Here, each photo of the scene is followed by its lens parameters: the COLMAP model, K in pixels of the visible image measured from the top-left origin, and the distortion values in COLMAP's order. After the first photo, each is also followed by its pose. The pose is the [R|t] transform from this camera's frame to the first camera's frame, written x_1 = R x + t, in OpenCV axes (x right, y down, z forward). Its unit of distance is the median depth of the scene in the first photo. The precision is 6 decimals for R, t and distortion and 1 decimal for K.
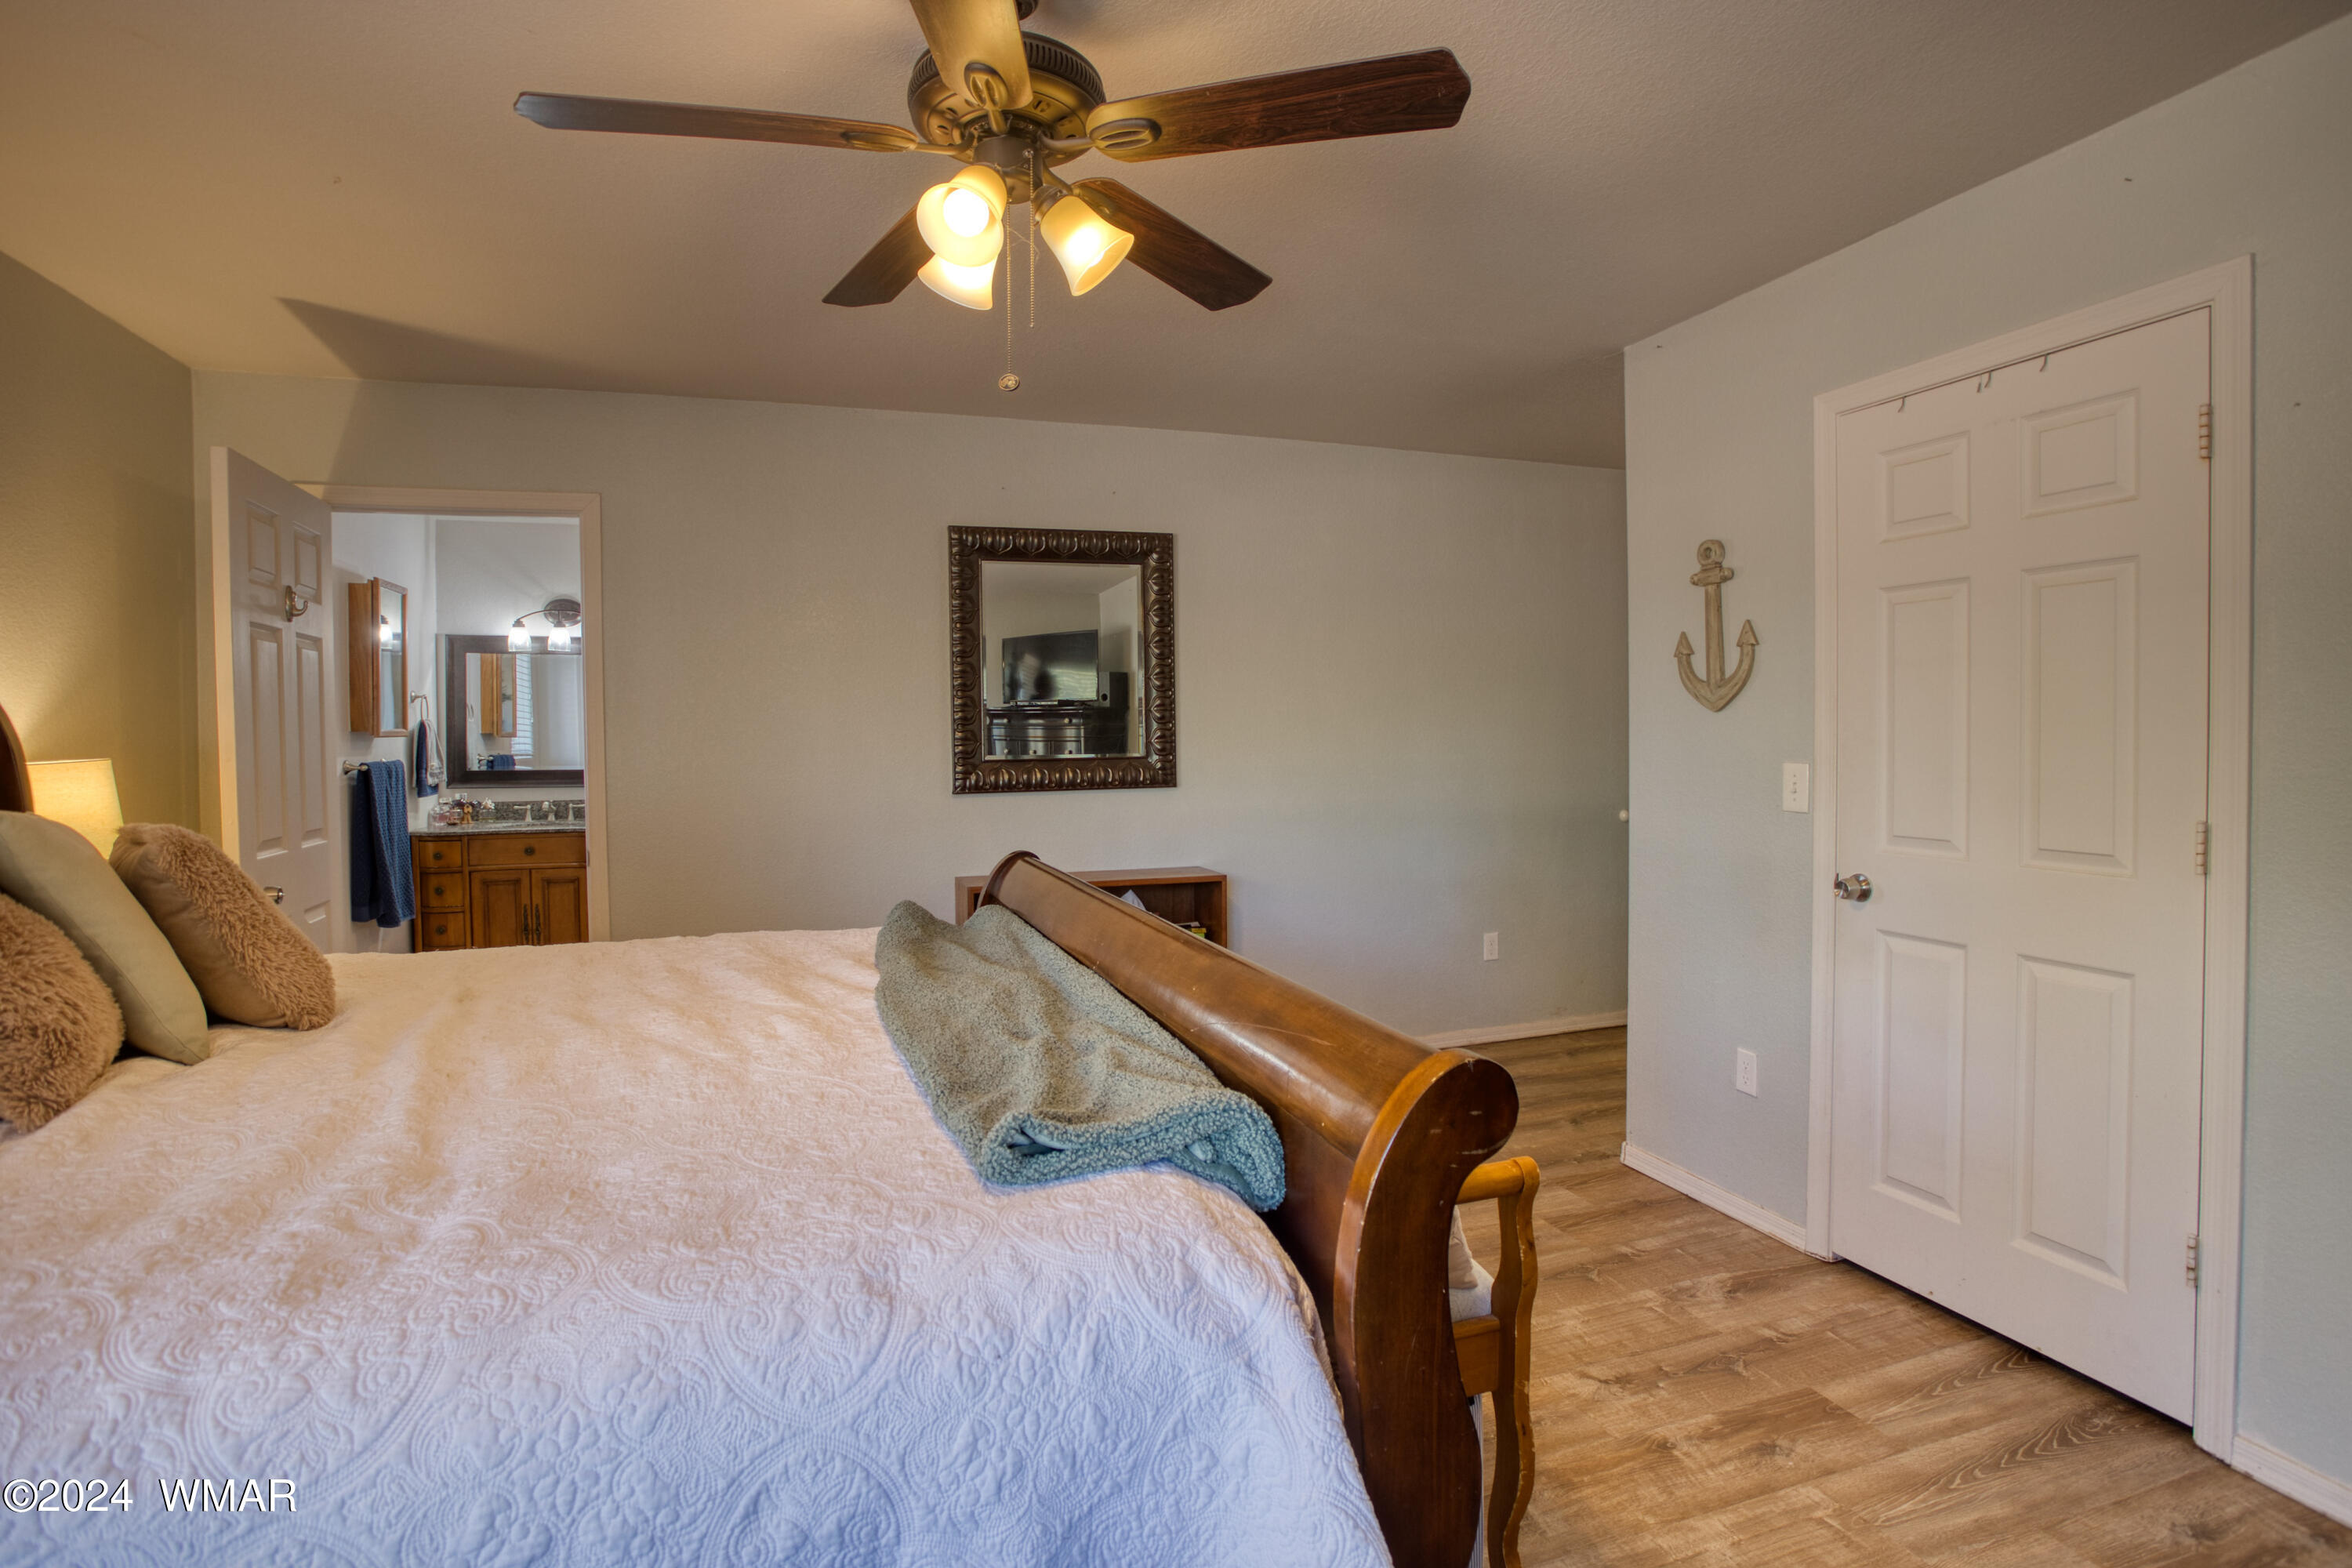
lens RADIAL K [[1163.2, 0, 1154.1], [0, 1163.2, 768.5], [0, 0, 1]] dist [-0.056339, 0.023763]
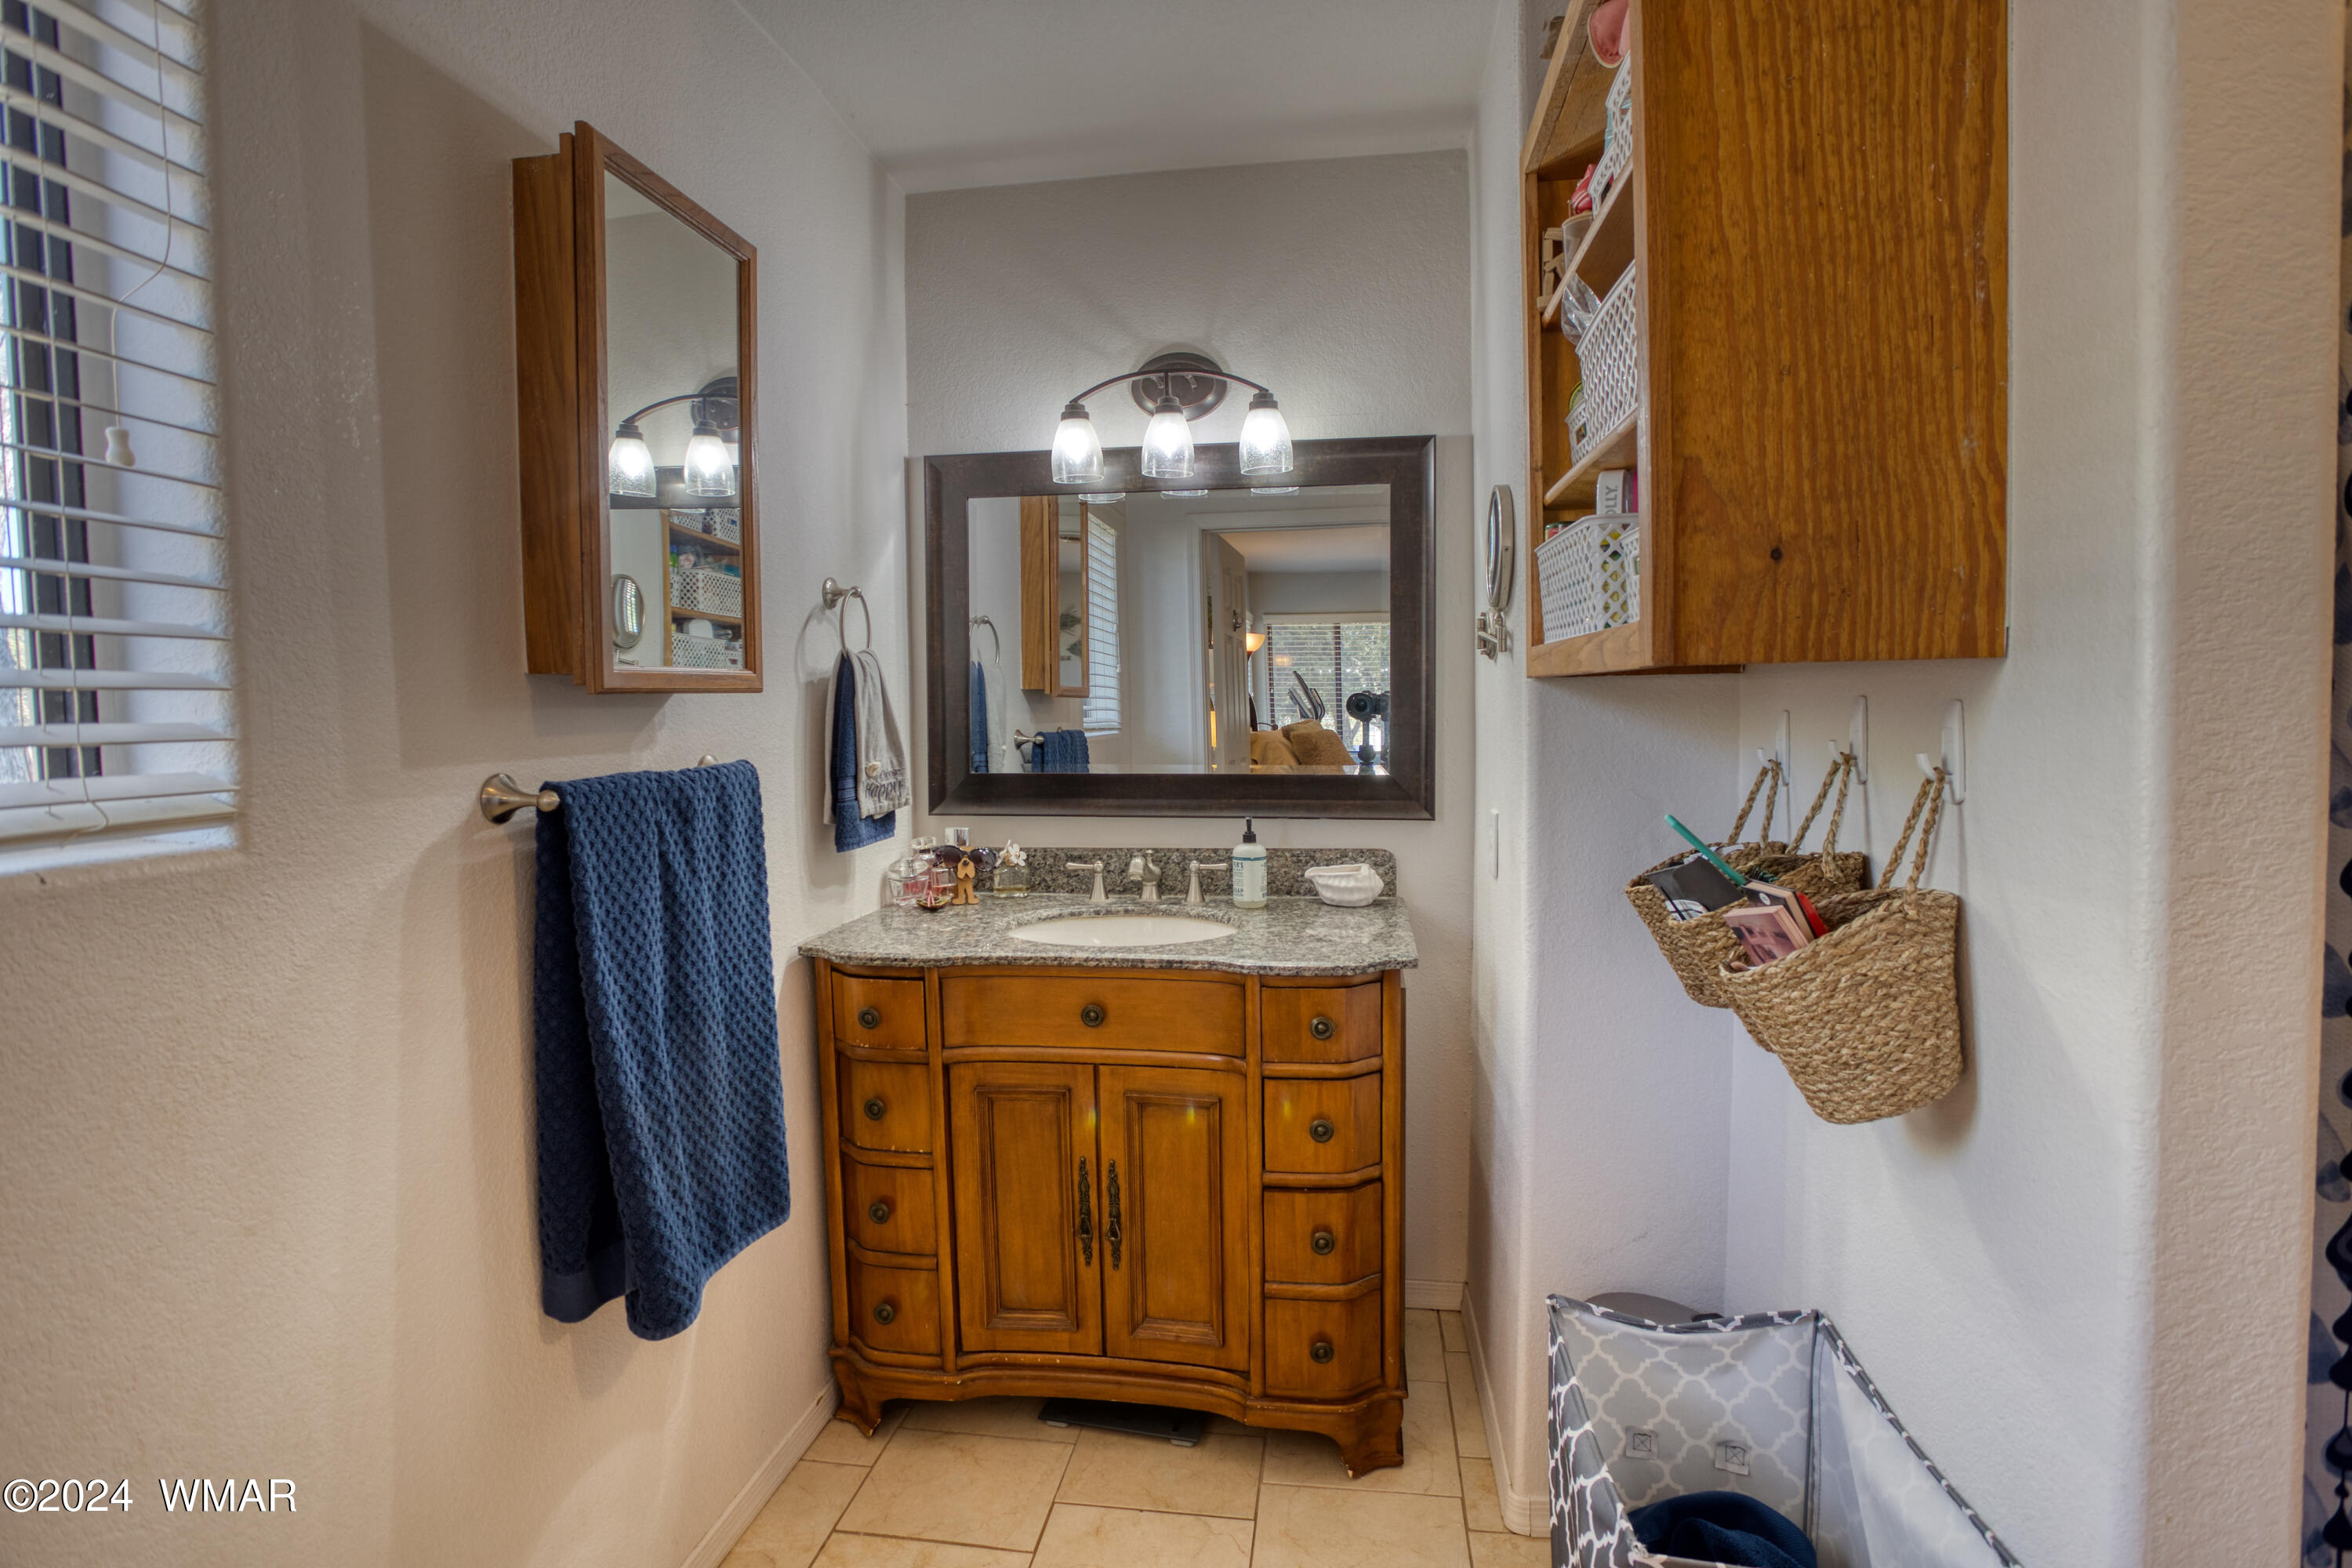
lens RADIAL K [[1163.2, 0, 1165.8], [0, 1163.2, 775.6], [0, 0, 1]] dist [-0.056339, 0.023763]
pose [[0.891039, 0.017473, -0.453590, -0.353006], [-0.000589, 0.999303, 0.037337, -0.014582], [0.453926, -0.033002, 0.890428, 0.672978]]
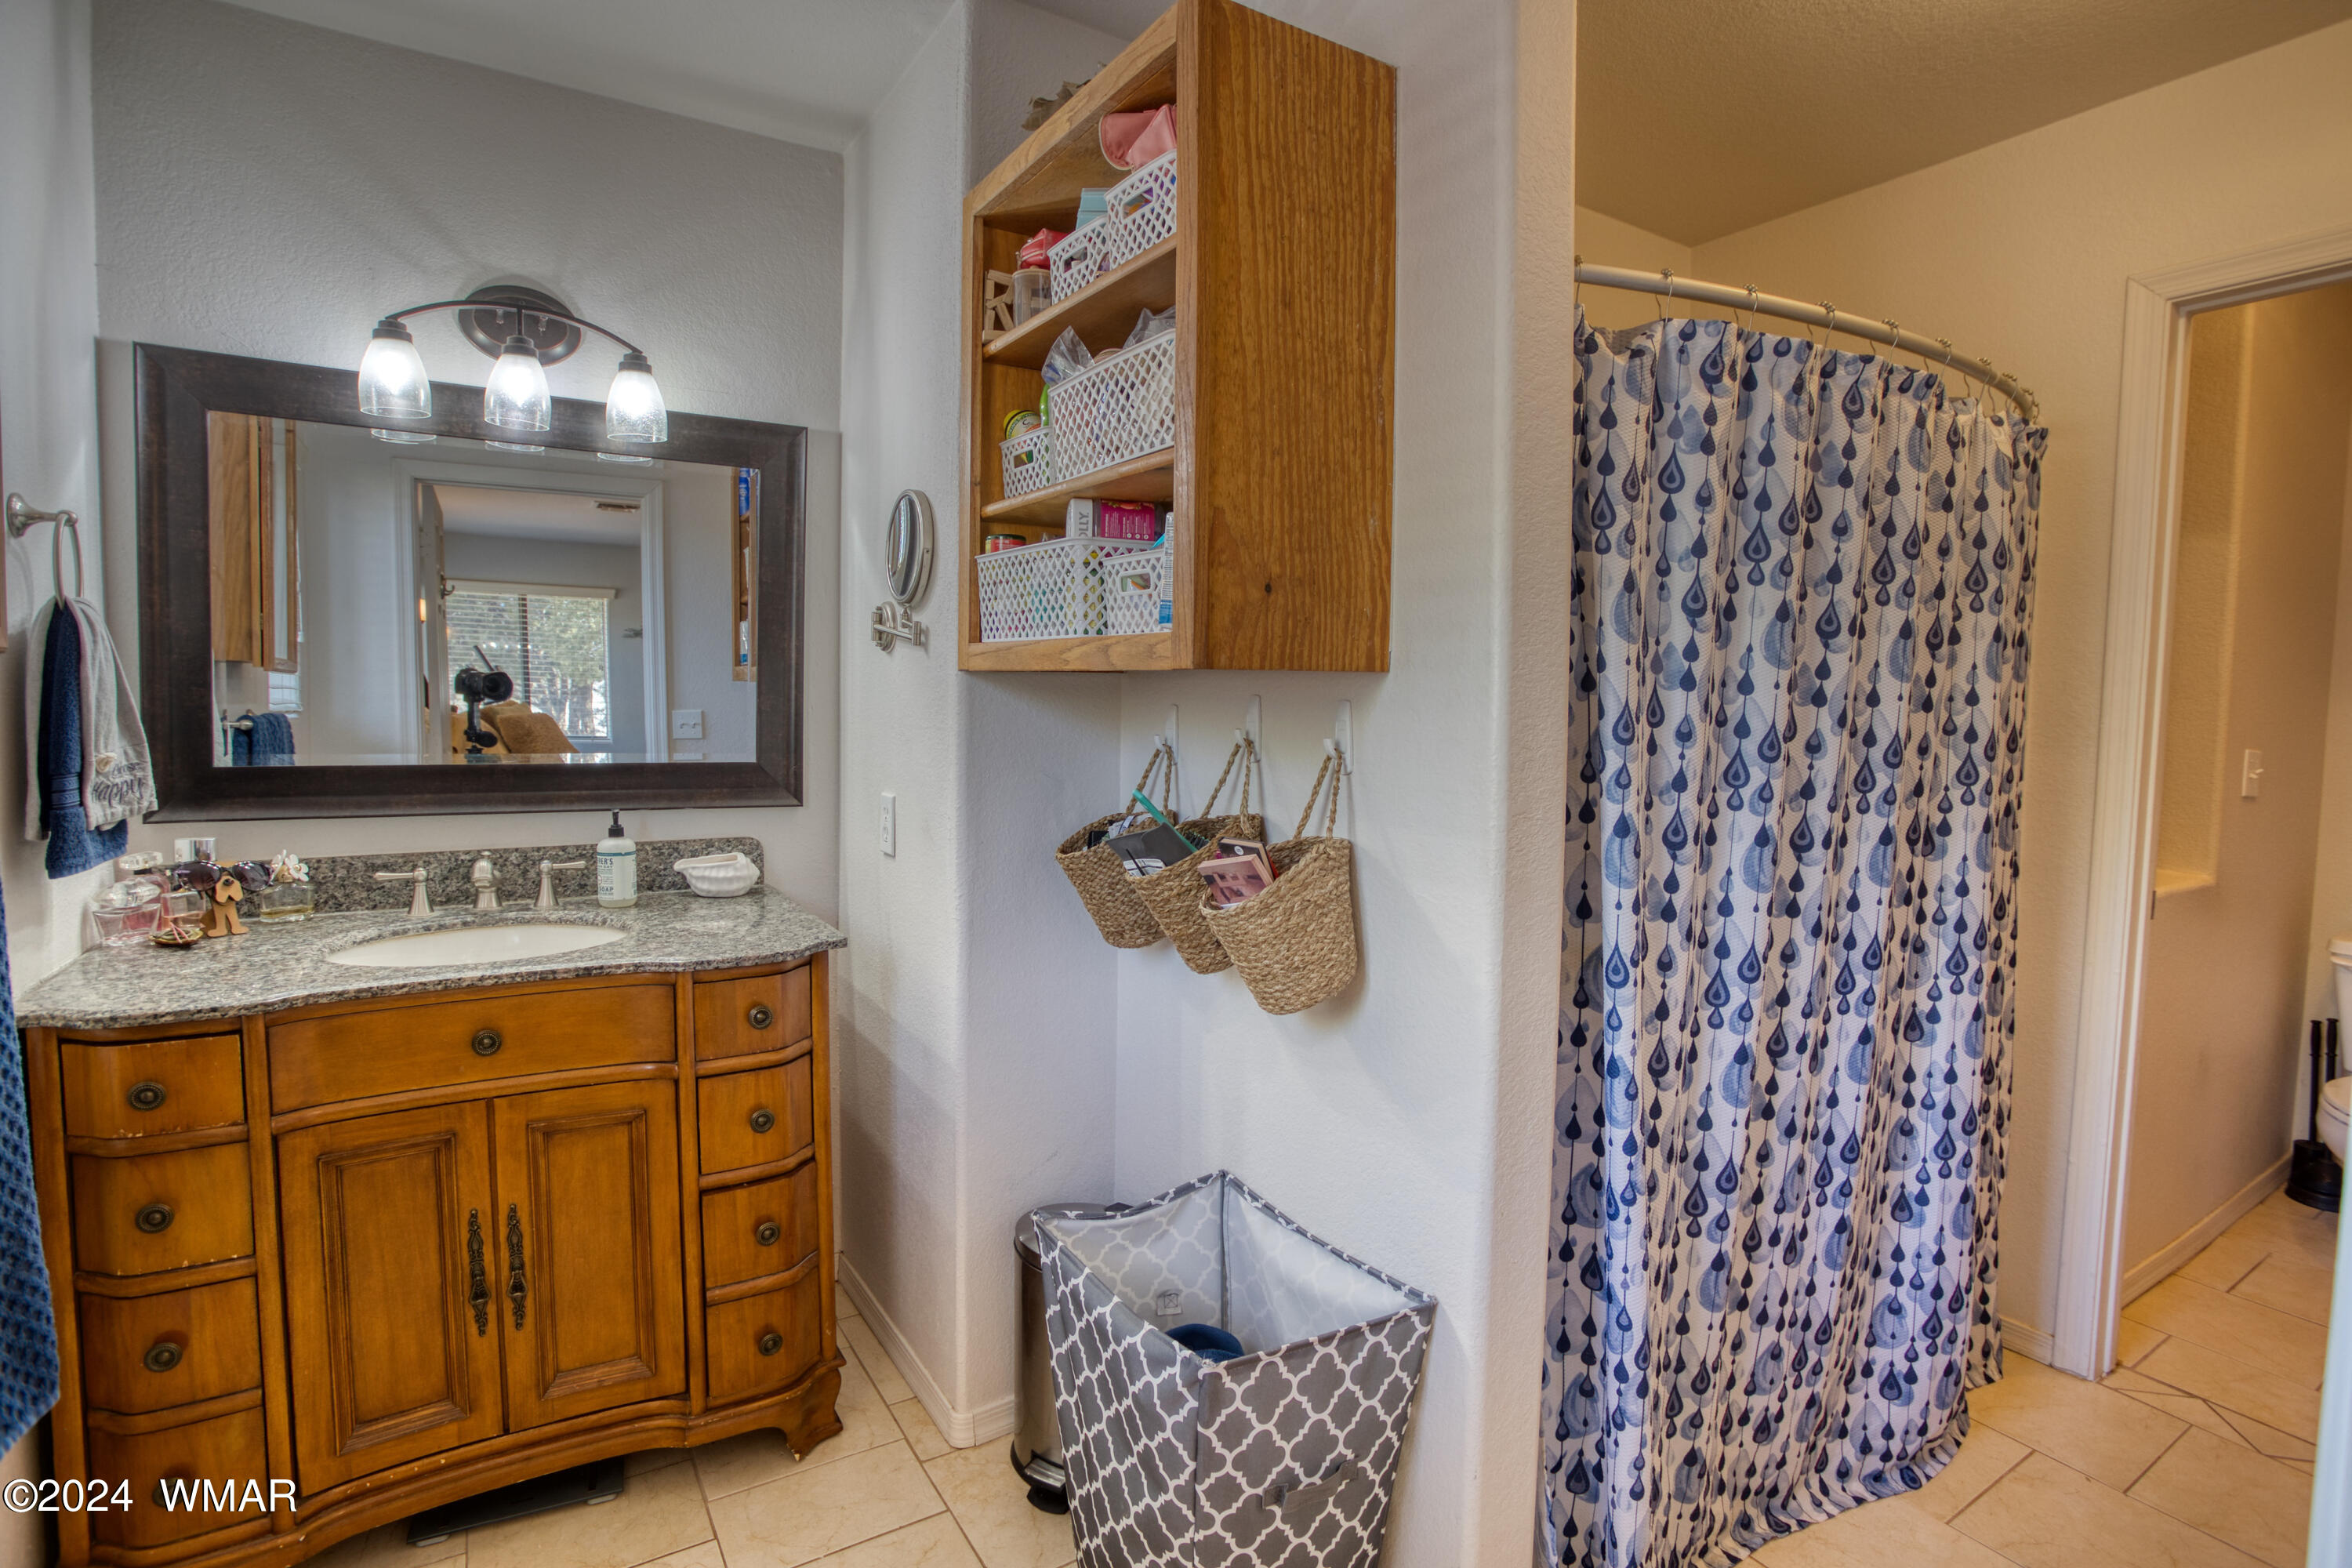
lens RADIAL K [[1163.2, 0, 1158.7], [0, 1163.2, 764.7], [0, 0, 1]] dist [-0.056339, 0.023763]
pose [[0.974696, 0.002731, 0.223517, -0.425059], [-0.010824, 0.999329, 0.034991, -0.014165], [-0.223272, -0.036525, 0.974072, 0.645832]]
